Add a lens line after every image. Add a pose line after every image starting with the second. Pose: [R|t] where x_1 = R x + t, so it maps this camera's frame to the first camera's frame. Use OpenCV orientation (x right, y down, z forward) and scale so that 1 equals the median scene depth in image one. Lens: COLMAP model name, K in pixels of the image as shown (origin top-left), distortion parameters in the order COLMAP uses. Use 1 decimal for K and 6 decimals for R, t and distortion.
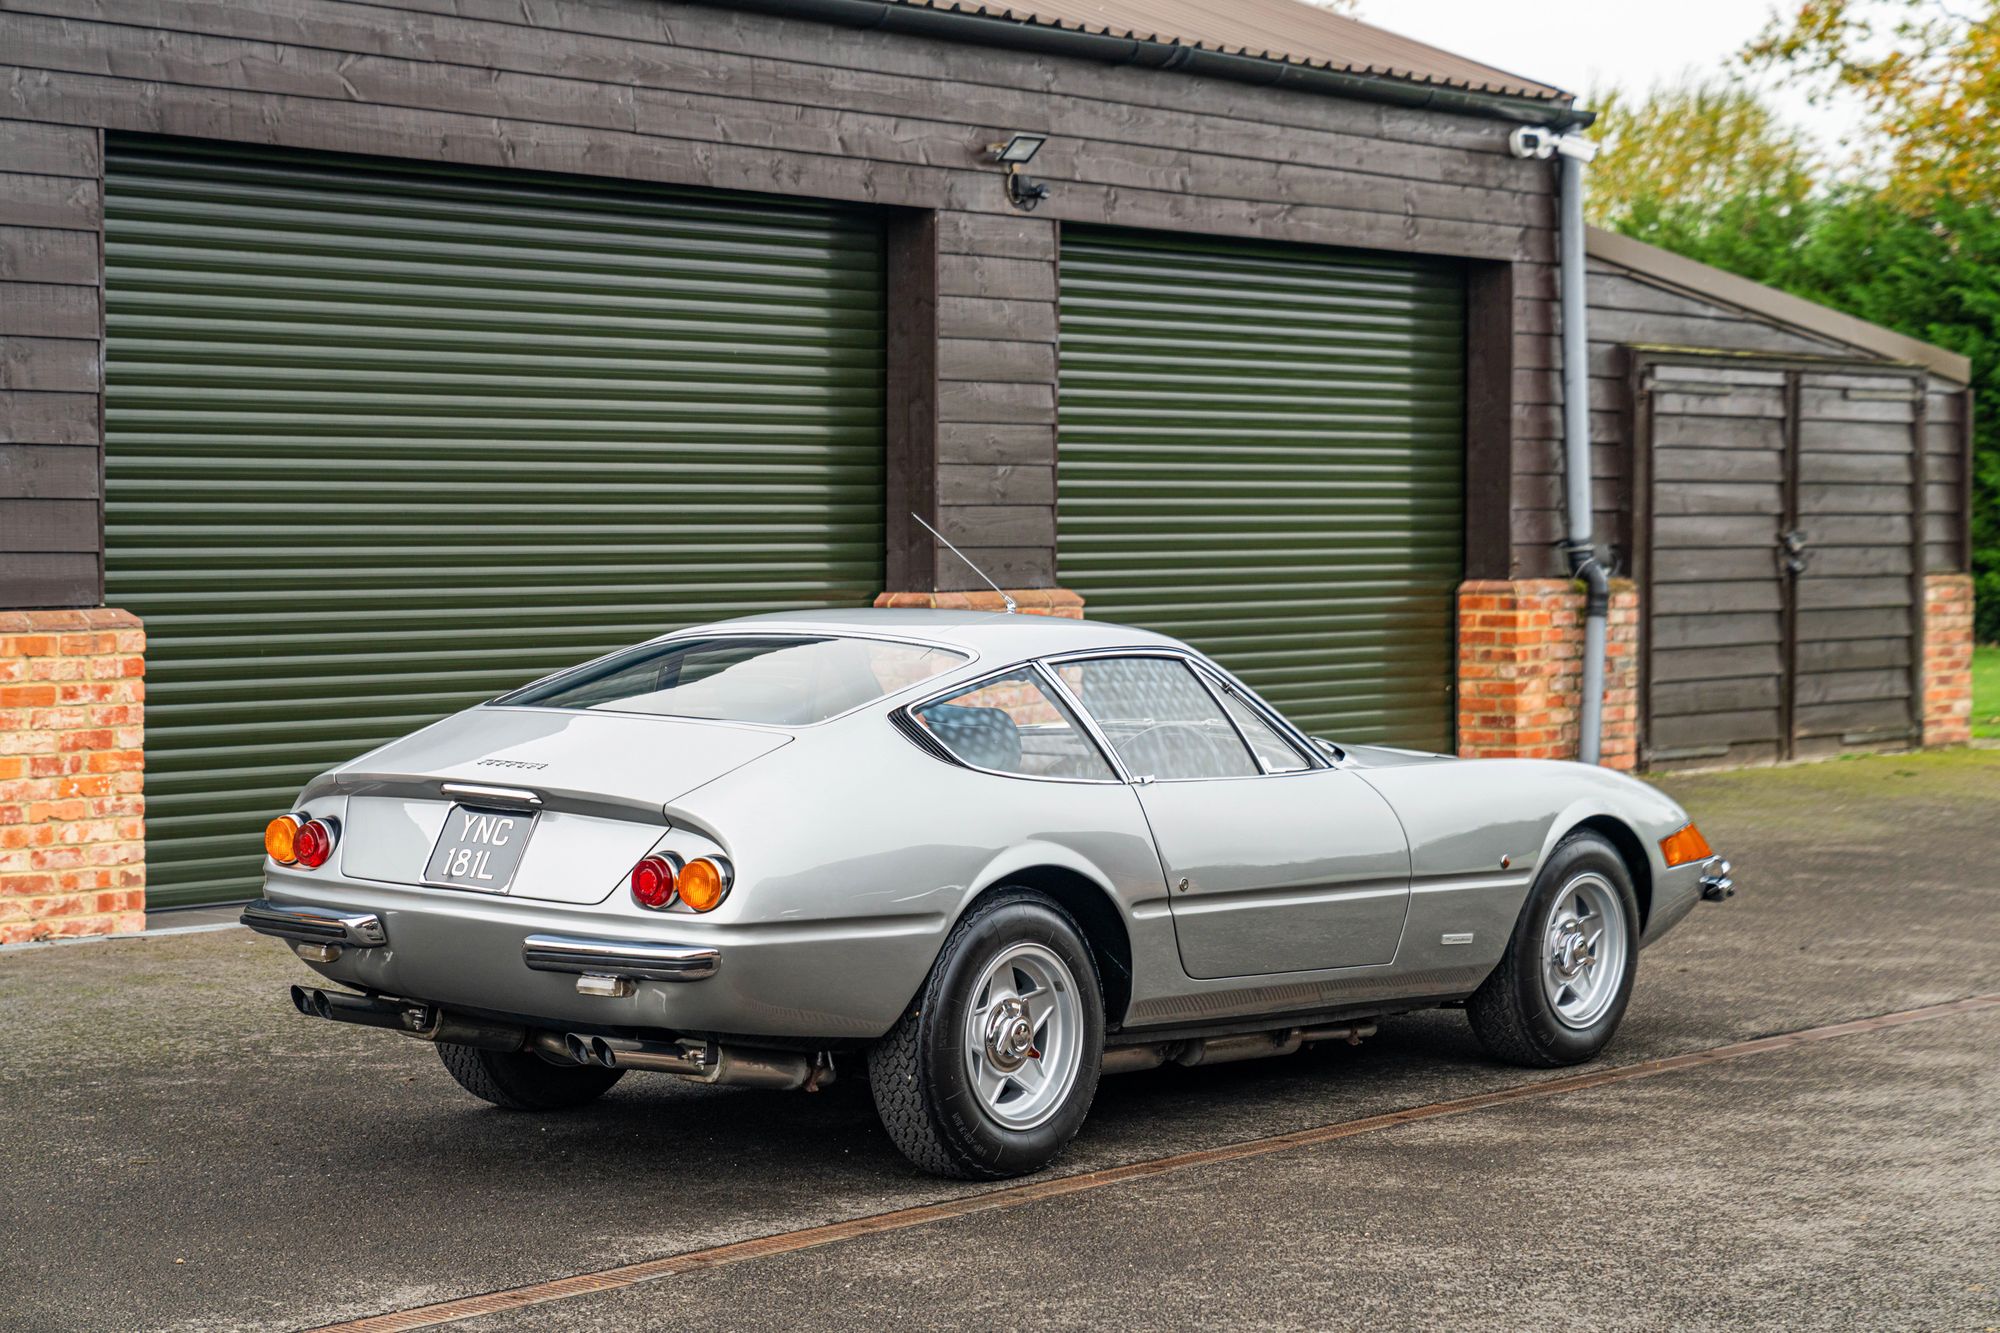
lens RADIAL K [[4052.1, 0, 1062.5], [0, 4052.1, 668.3], [0, 0, 1]] dist [0.007283, 0.000000]
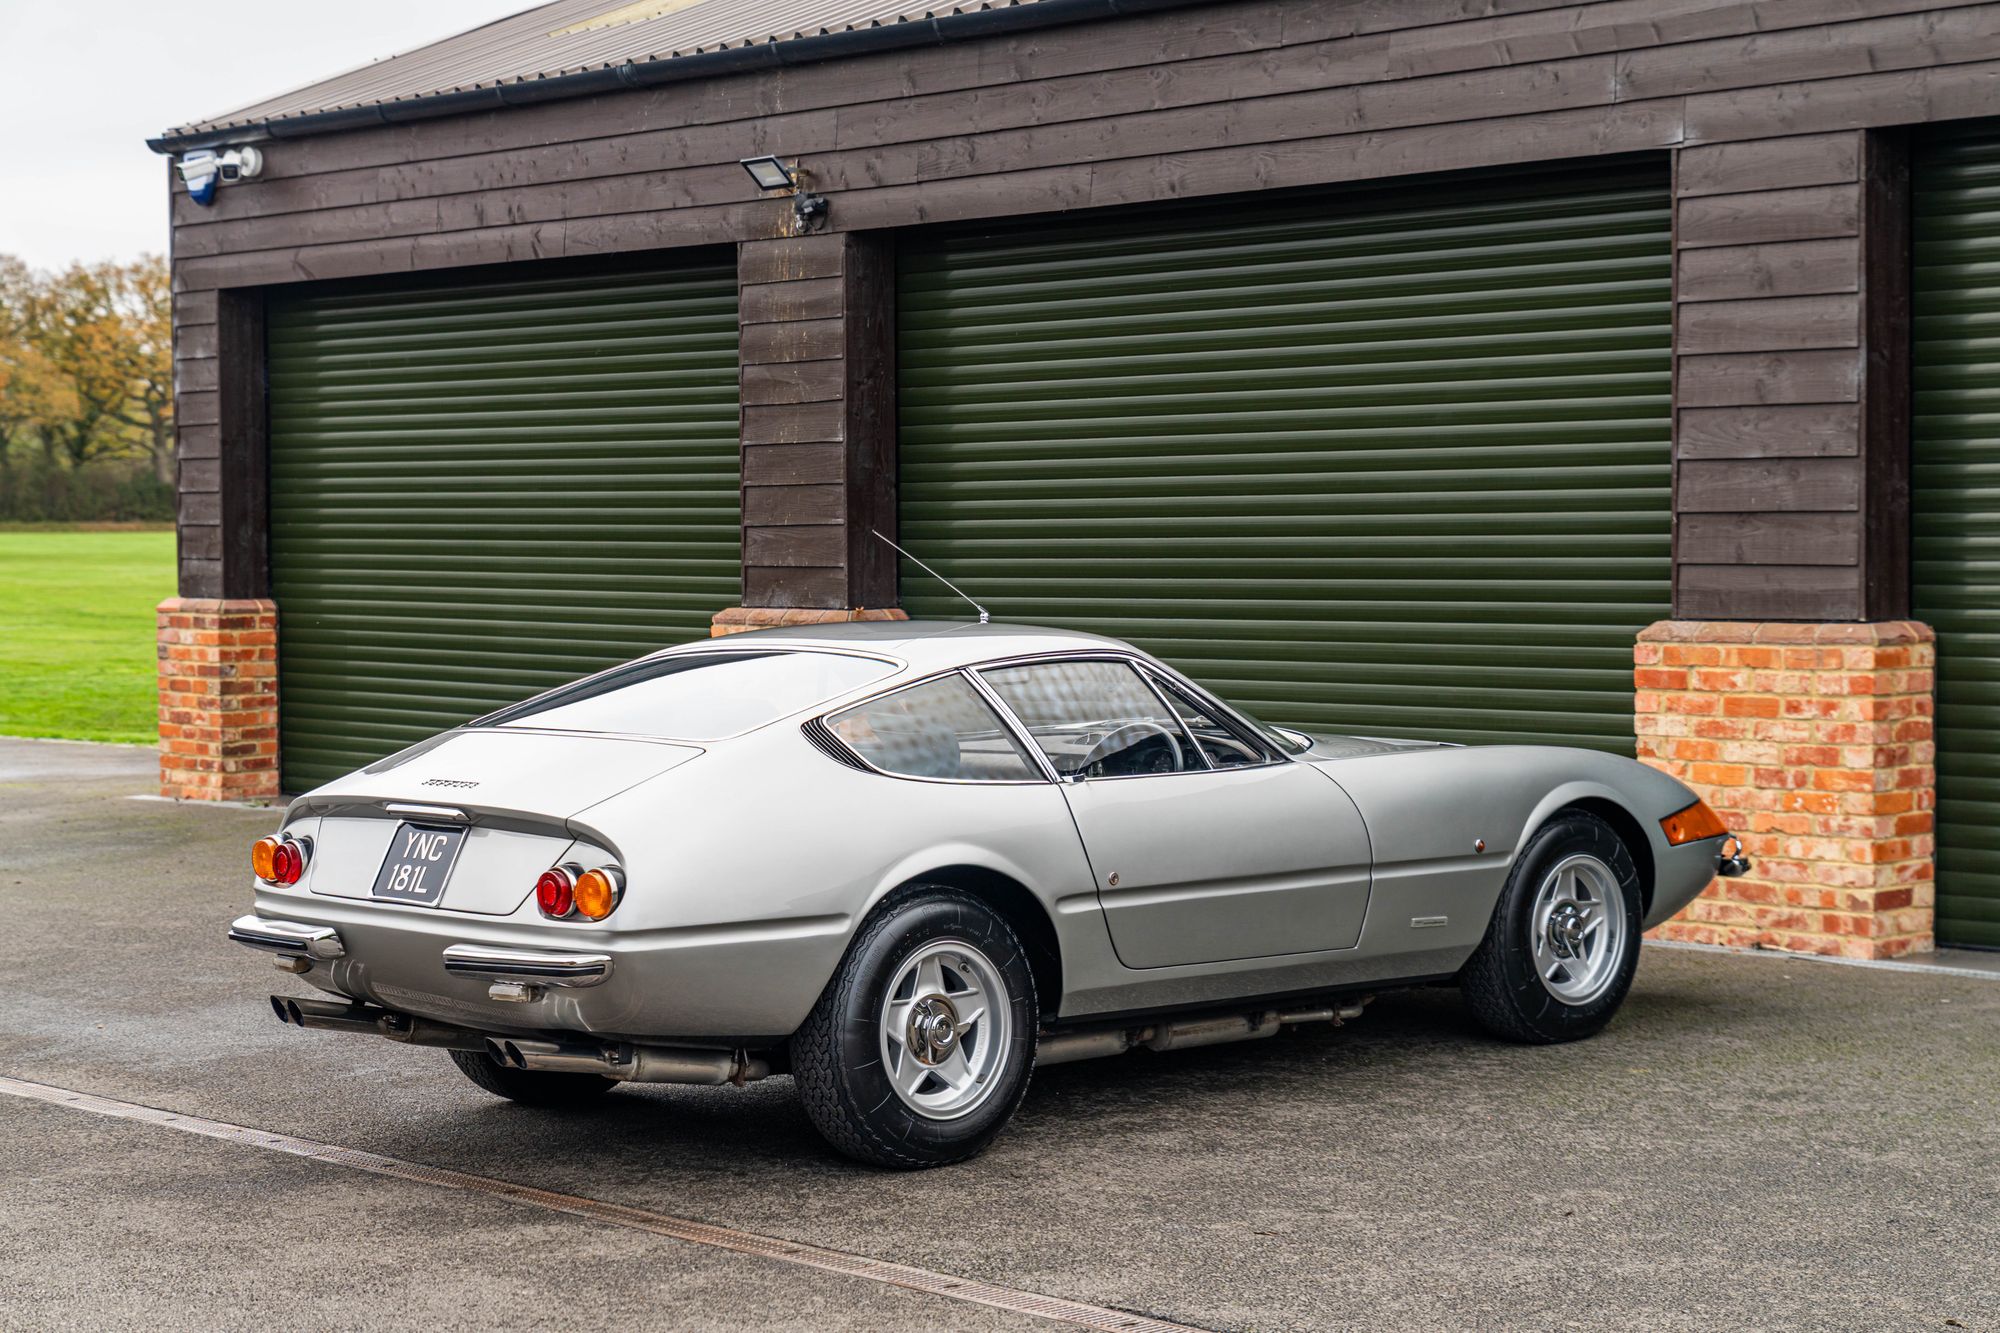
lens RADIAL K [[3651.9, 0, 913.4], [0, 3651.9, 628.2], [0, 0, 1]] dist [0.005907, 0.000000]
pose [[-0.160690, 0.025329, -0.986680, 0.668052], [-0.027666, 0.999162, 0.030155, -0.033868], [0.986617, 0.032143, -0.159855, 0.921424]]
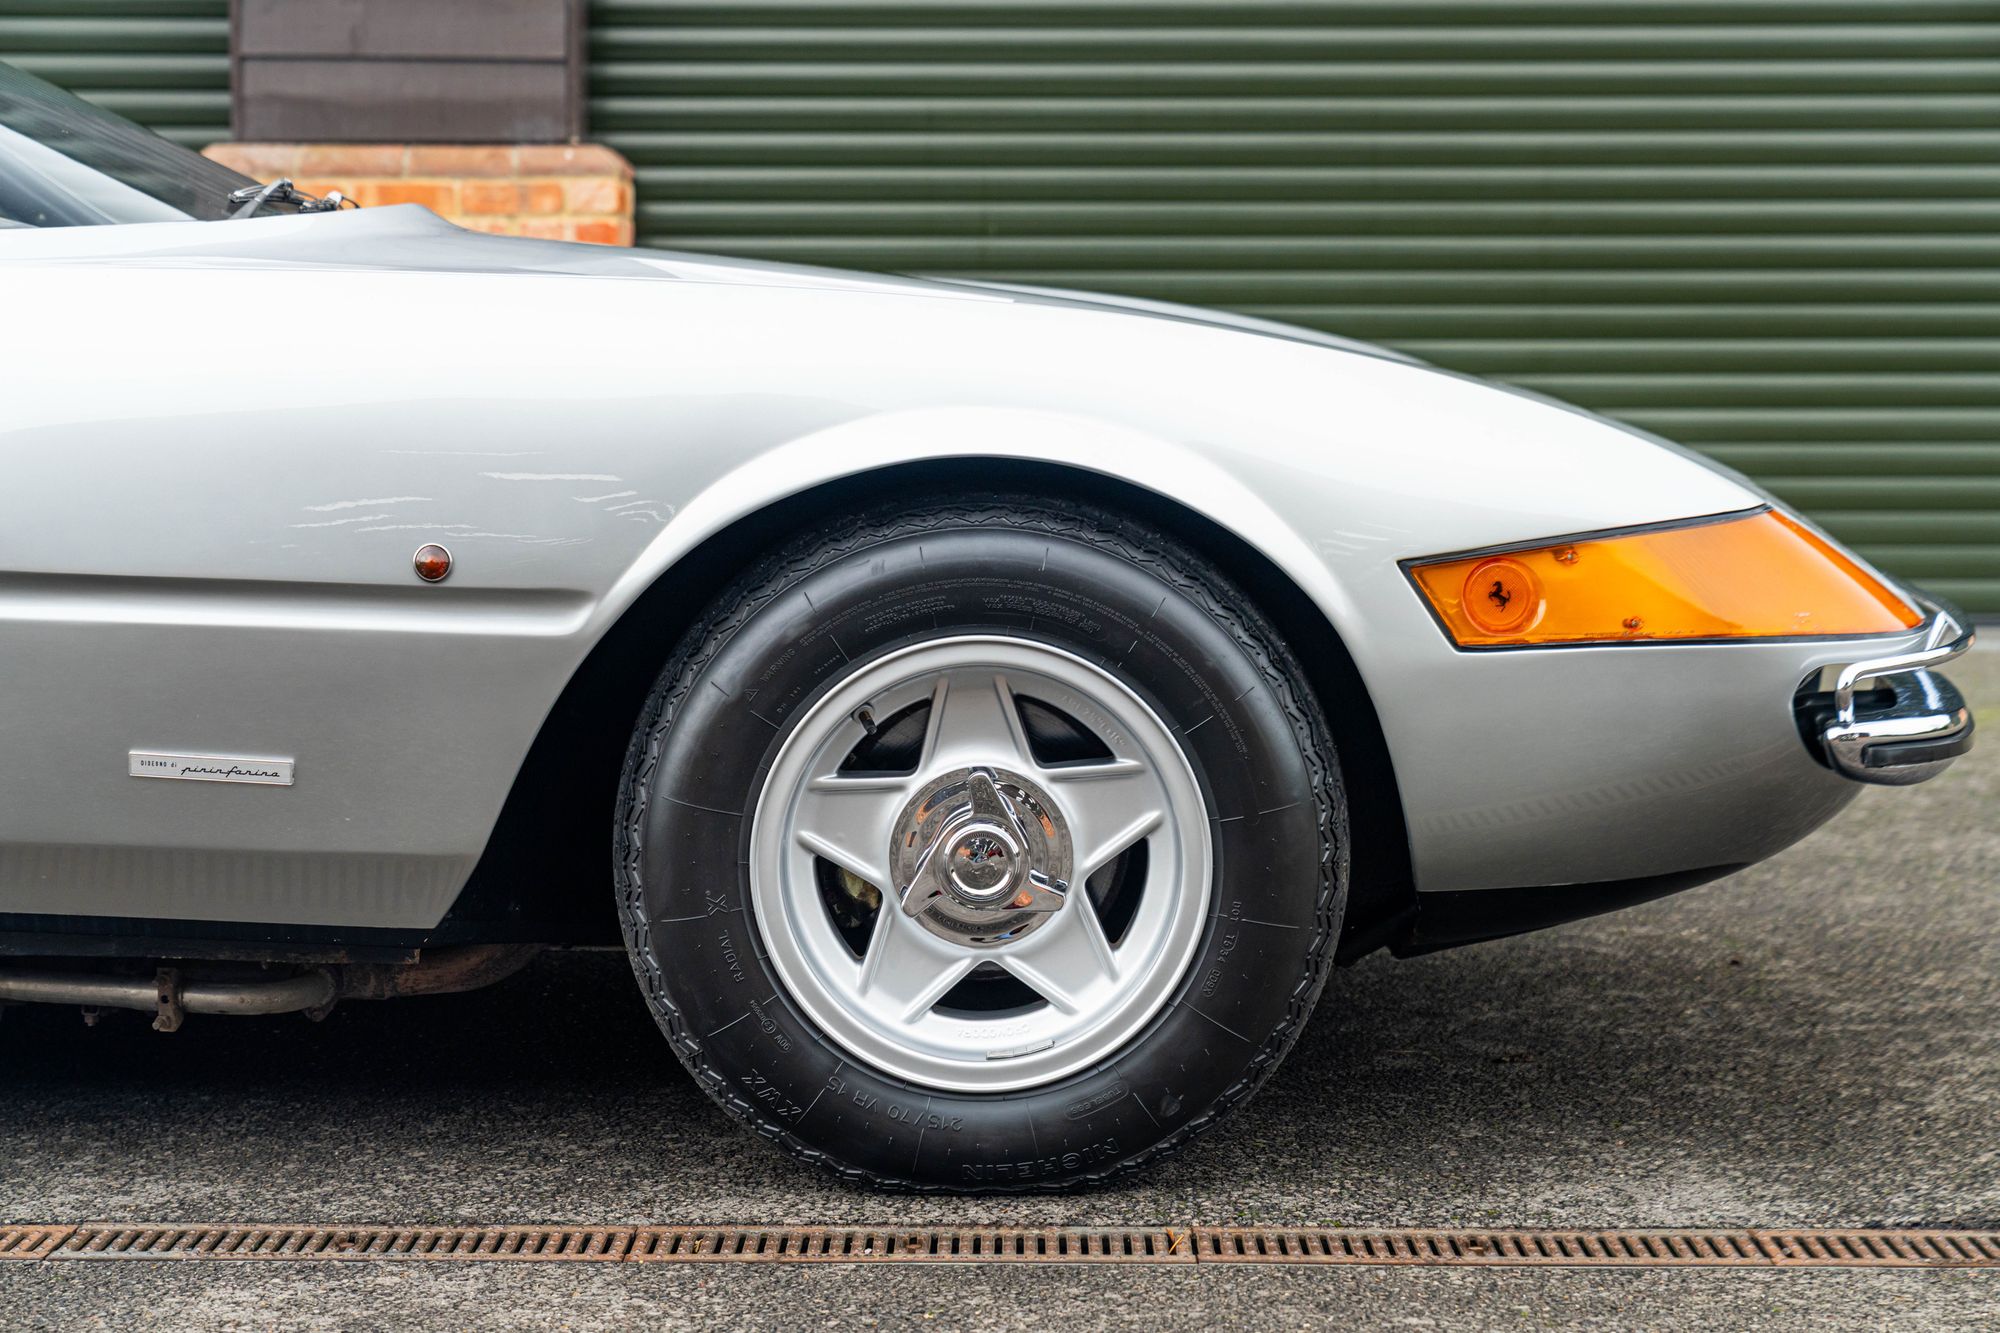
lens RADIAL K [[3943.2, 0, 1008.4], [0, 3943.2, 685.2], [0, 0, 1]] dist [0.028430, 0.000000]
pose [[0.622597, 0.071260, -0.779291, 0.313938], [-0.029805, 0.997282, 0.067382, 0.027284], [0.781975, -0.018725, 0.623029, 0.658844]]
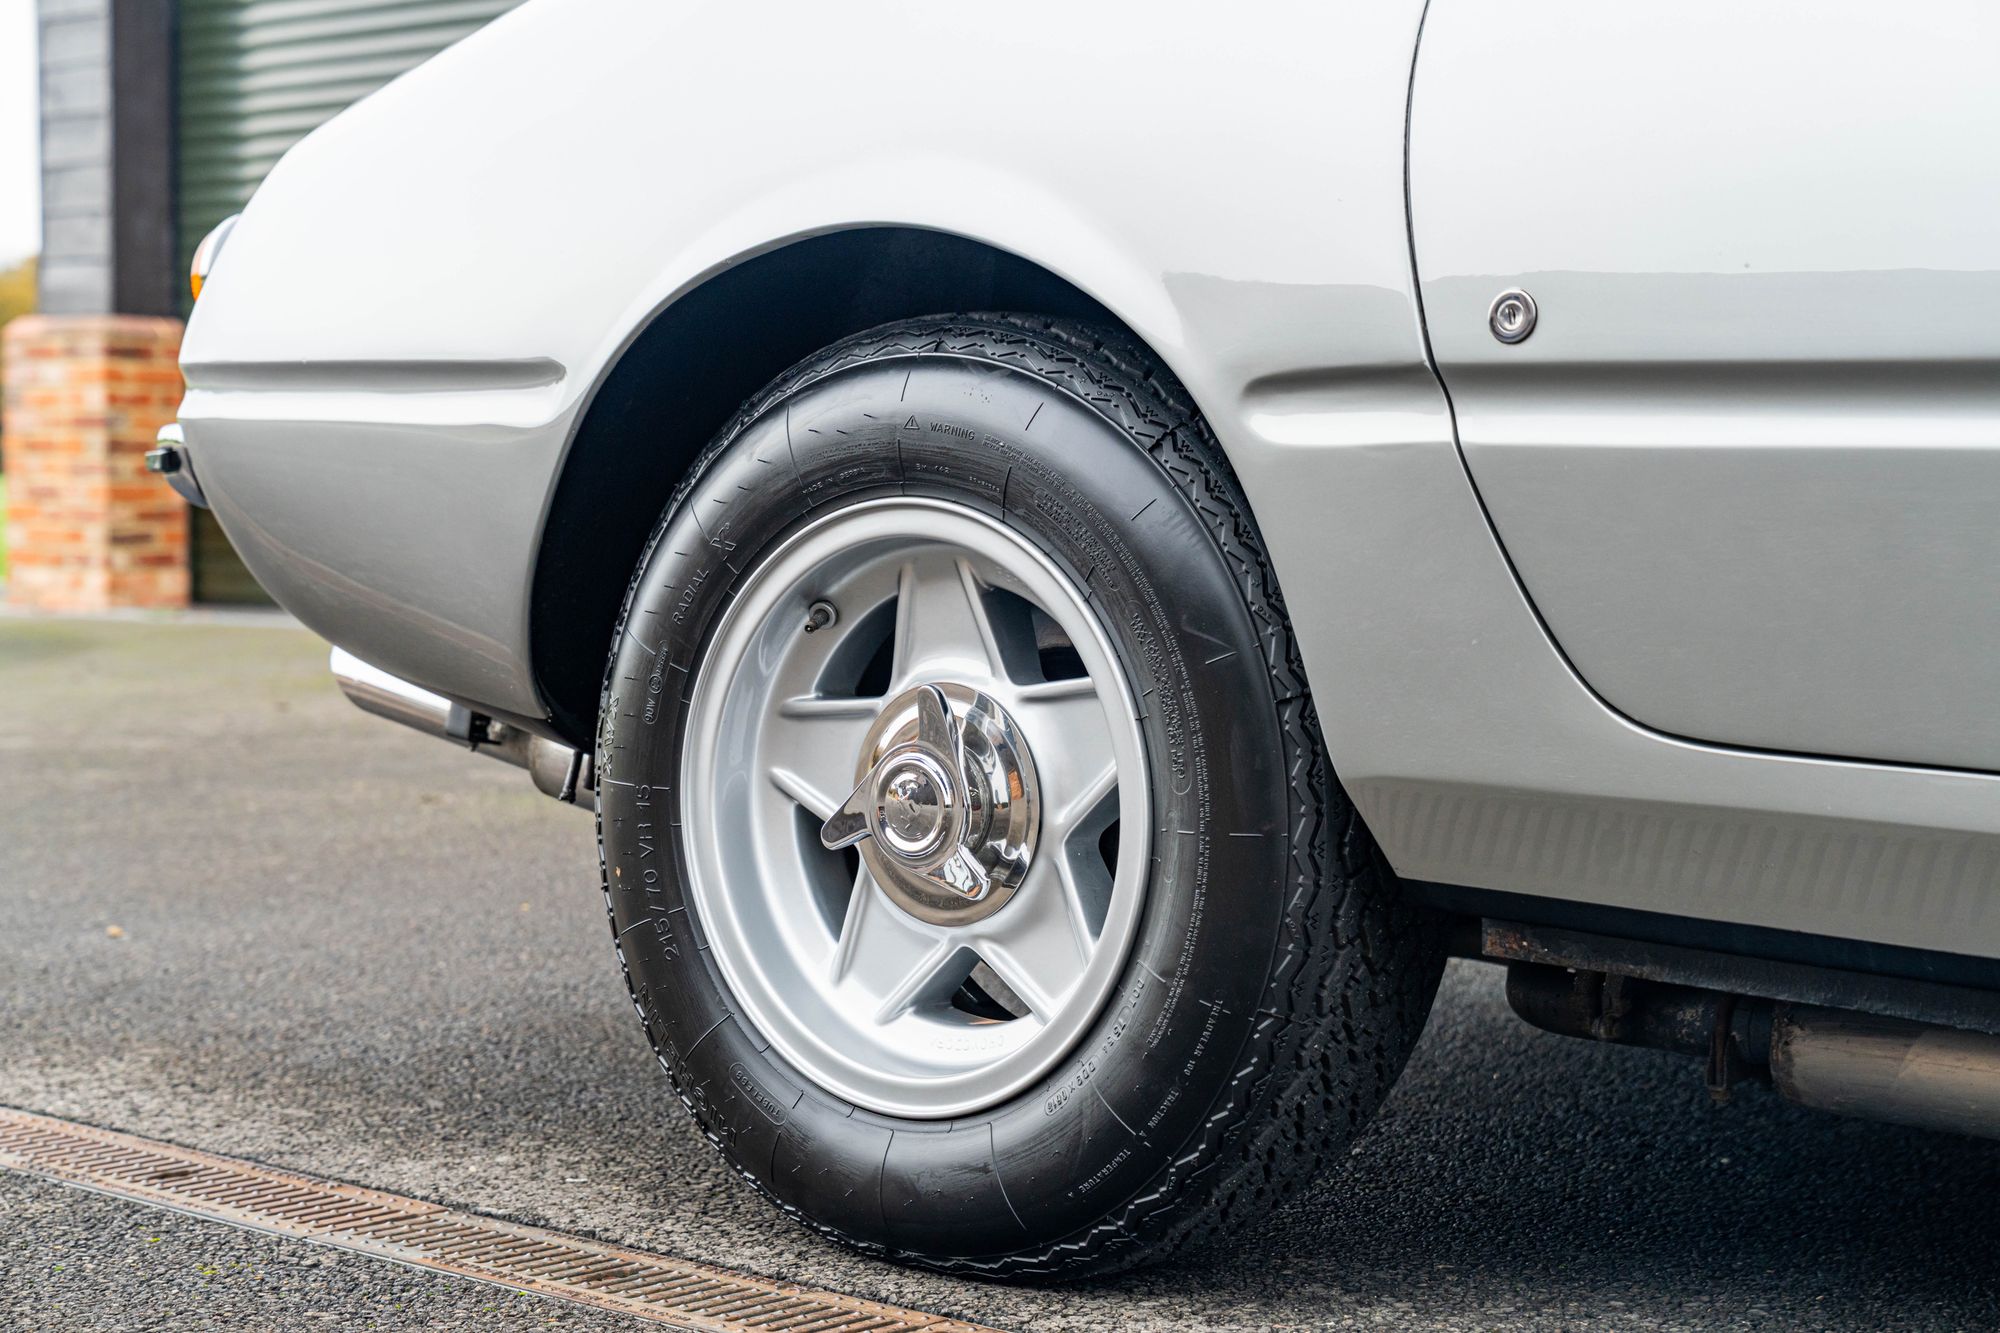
lens RADIAL K [[3257.9, 0, 994.4], [0, 3257.9, 664.7], [0, 0, 1]] dist [-0.004871, 0.000000]
pose [[-0.037071, 0.047594, -0.998179, 0.157930], [-0.043405, 0.997846, 0.049190, 0.046540], [0.998370, 0.045150, -0.034925, 0.693344]]
